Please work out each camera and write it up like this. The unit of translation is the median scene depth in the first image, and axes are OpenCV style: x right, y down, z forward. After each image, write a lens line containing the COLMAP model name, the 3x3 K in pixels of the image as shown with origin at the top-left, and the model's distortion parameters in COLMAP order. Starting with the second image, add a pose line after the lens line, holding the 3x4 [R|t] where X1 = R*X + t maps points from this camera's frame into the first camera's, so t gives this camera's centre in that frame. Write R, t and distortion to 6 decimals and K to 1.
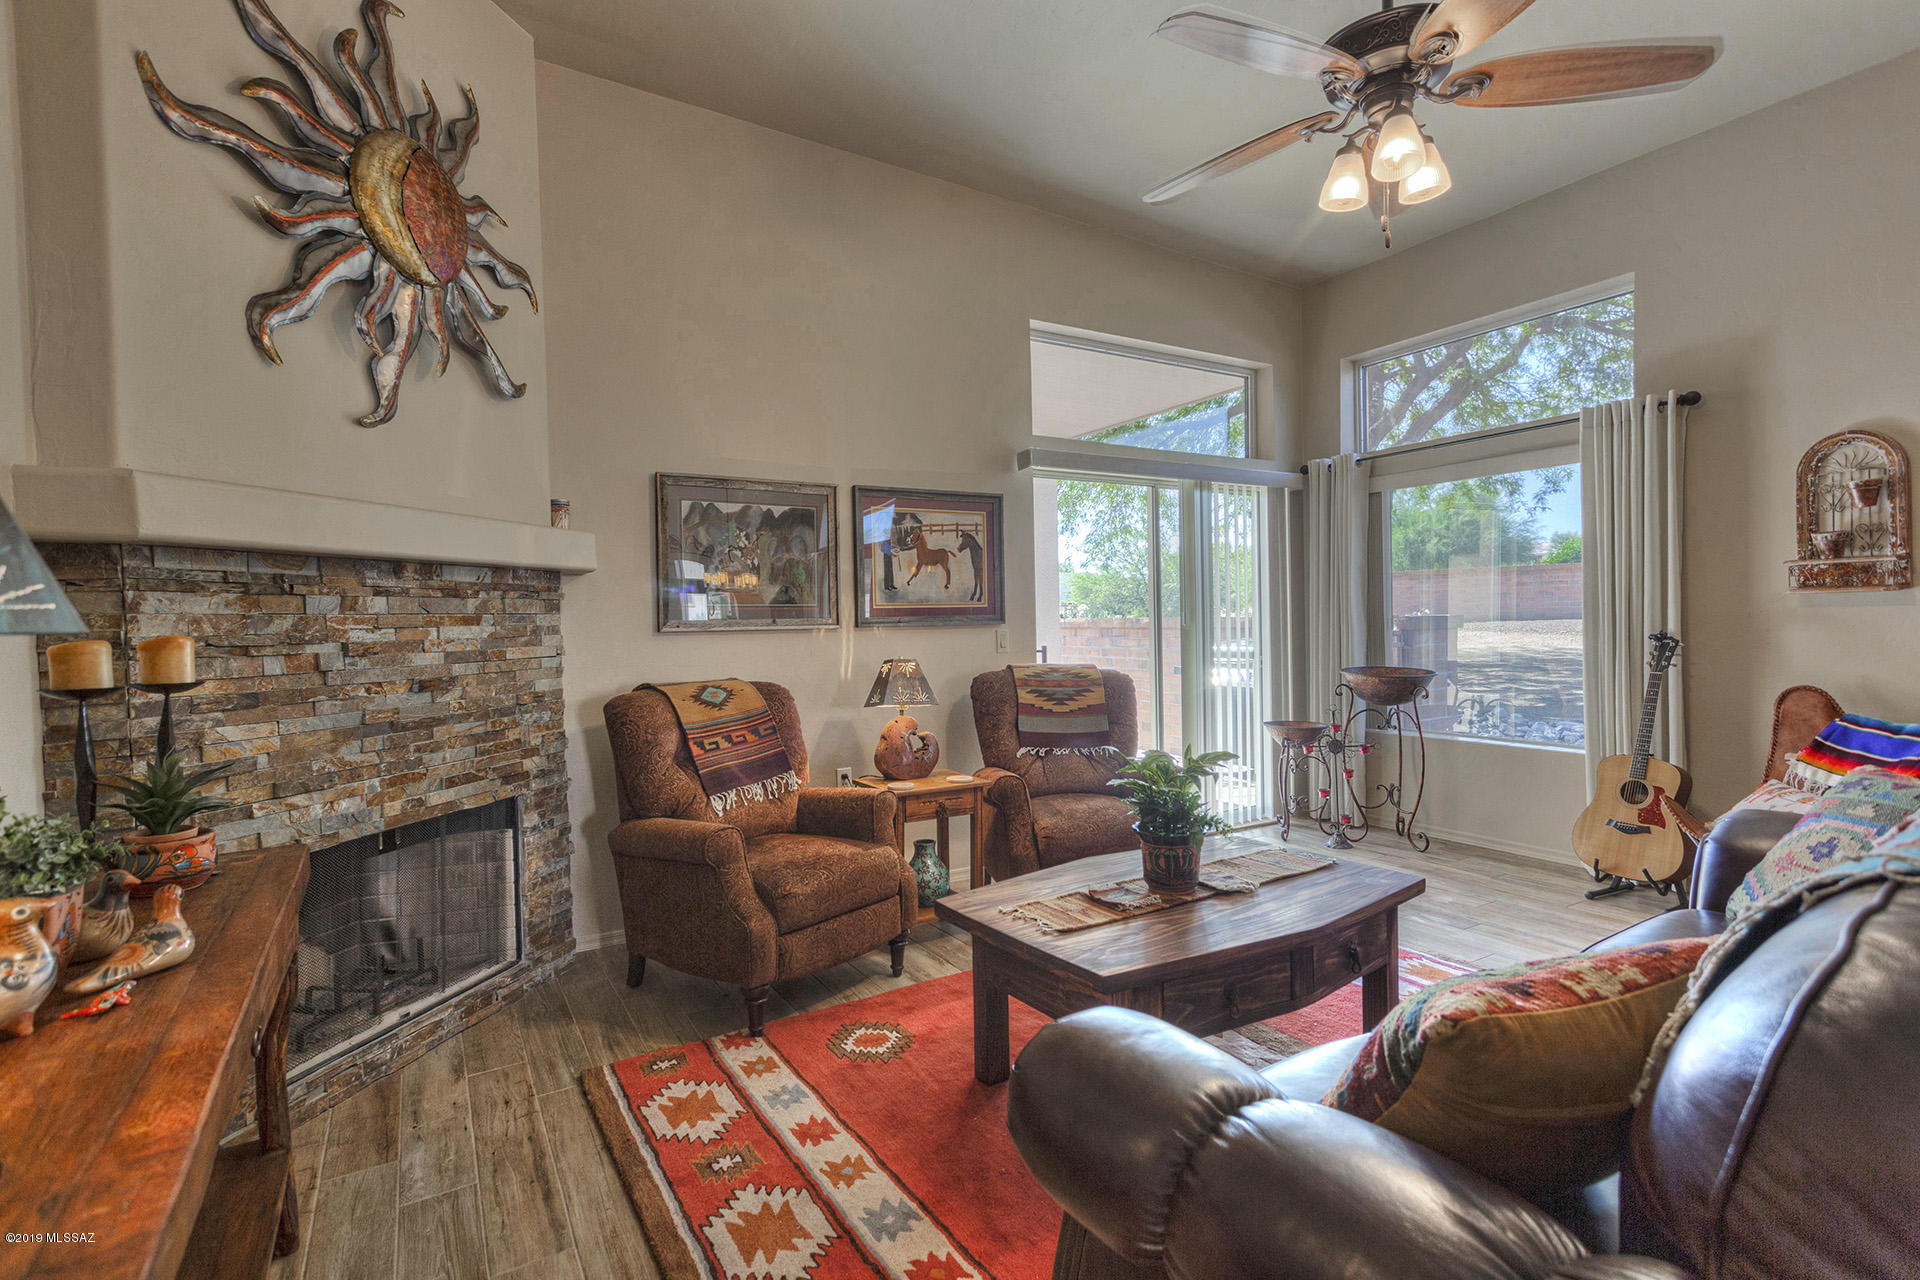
lens RADIAL K [[898.2, 0, 961.2], [0, 898.2, 637.8], [0, 0, 1]] dist [0.004600, 0.001589]
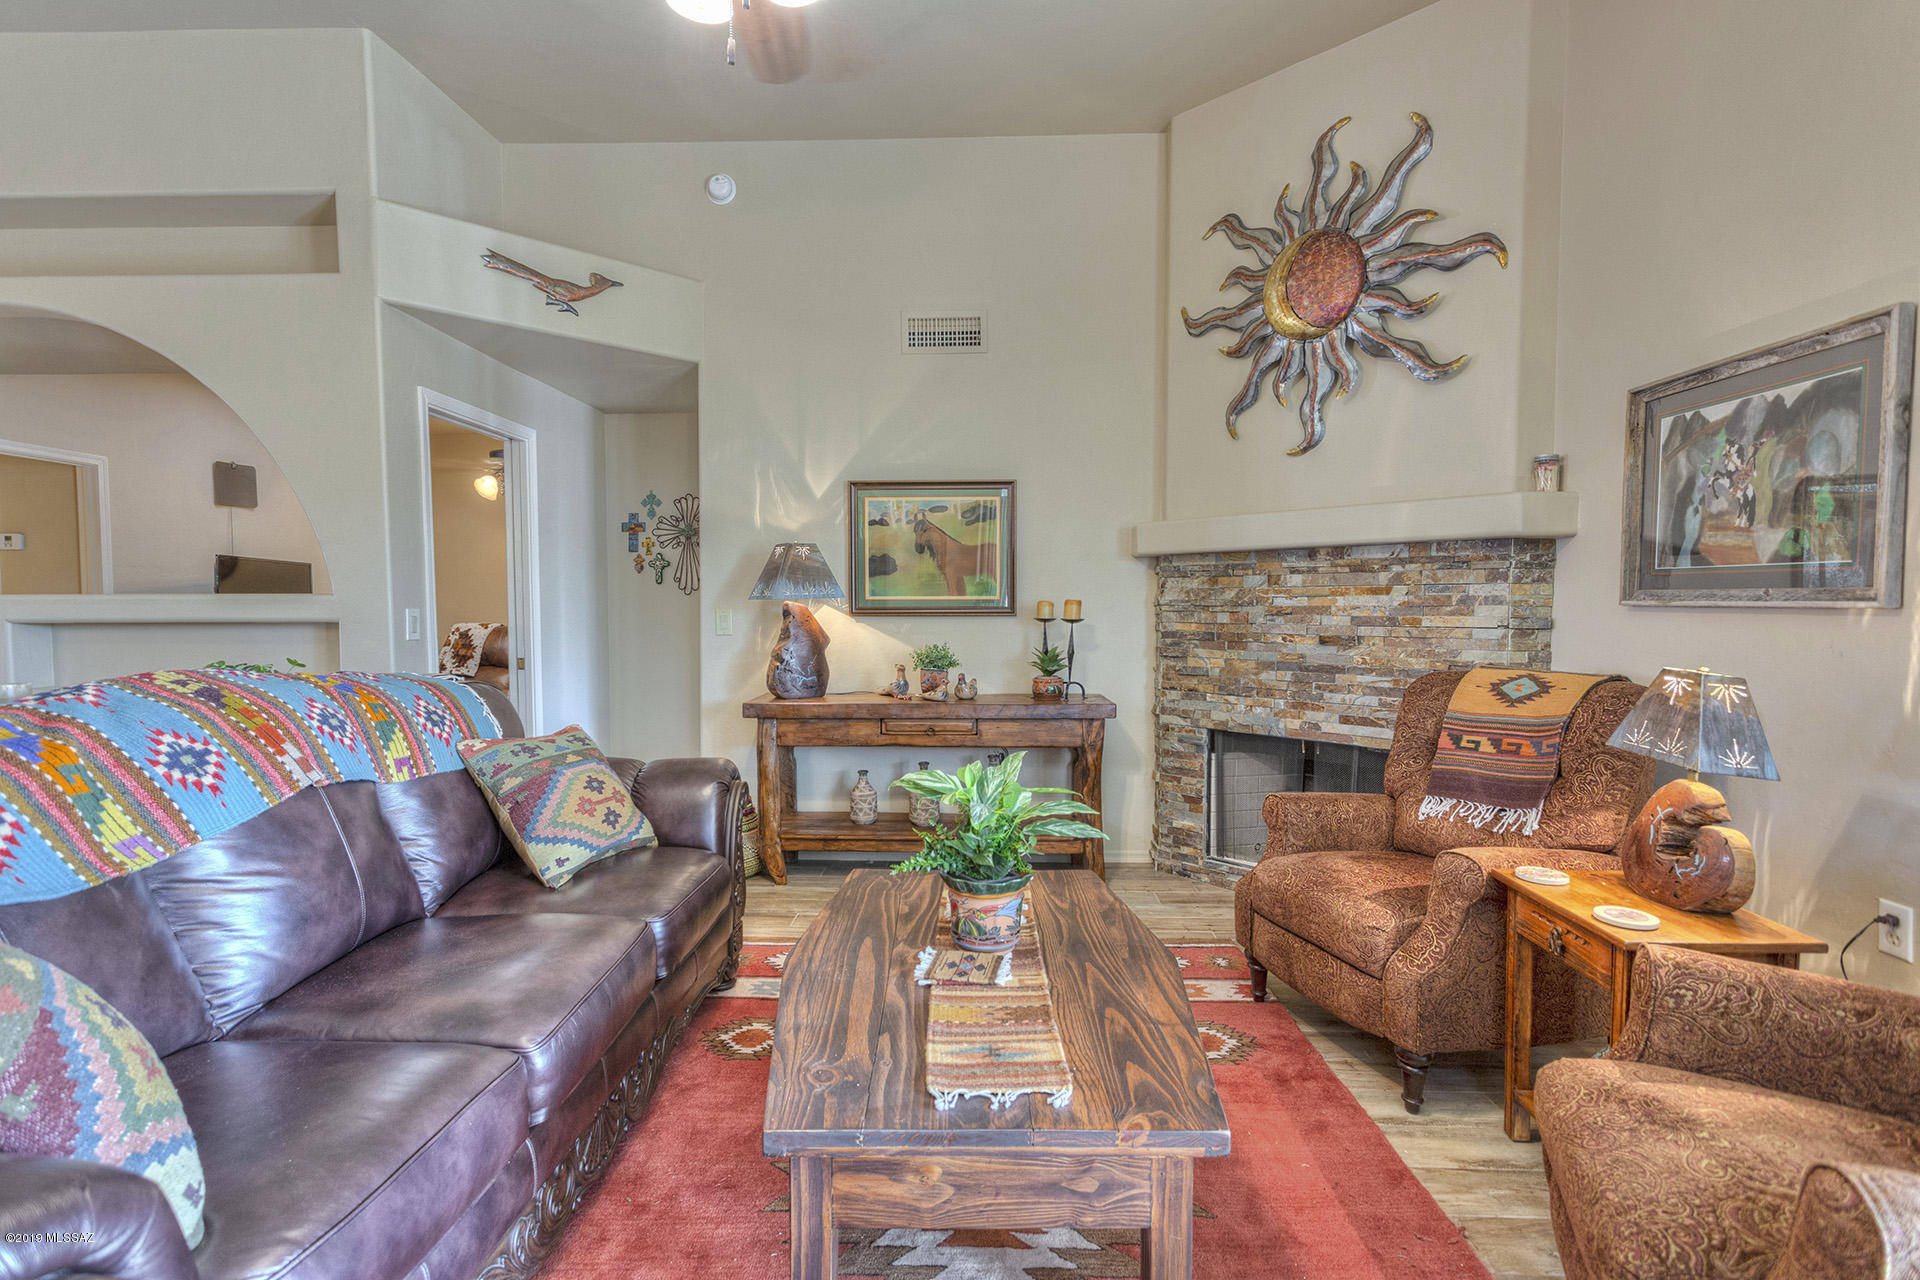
lens RADIAL K [[898.2, 0, 962.6], [0, 898.2, 635.1], [0, 0, 1]] dist [0.004600, 0.001589]
pose [[-0.542249, 0.051604, -0.838632, 0.758878], [-0.004305, 0.997928, 0.064190, -0.035396], [0.840207, 0.038417, -0.540903, 1.203636]]
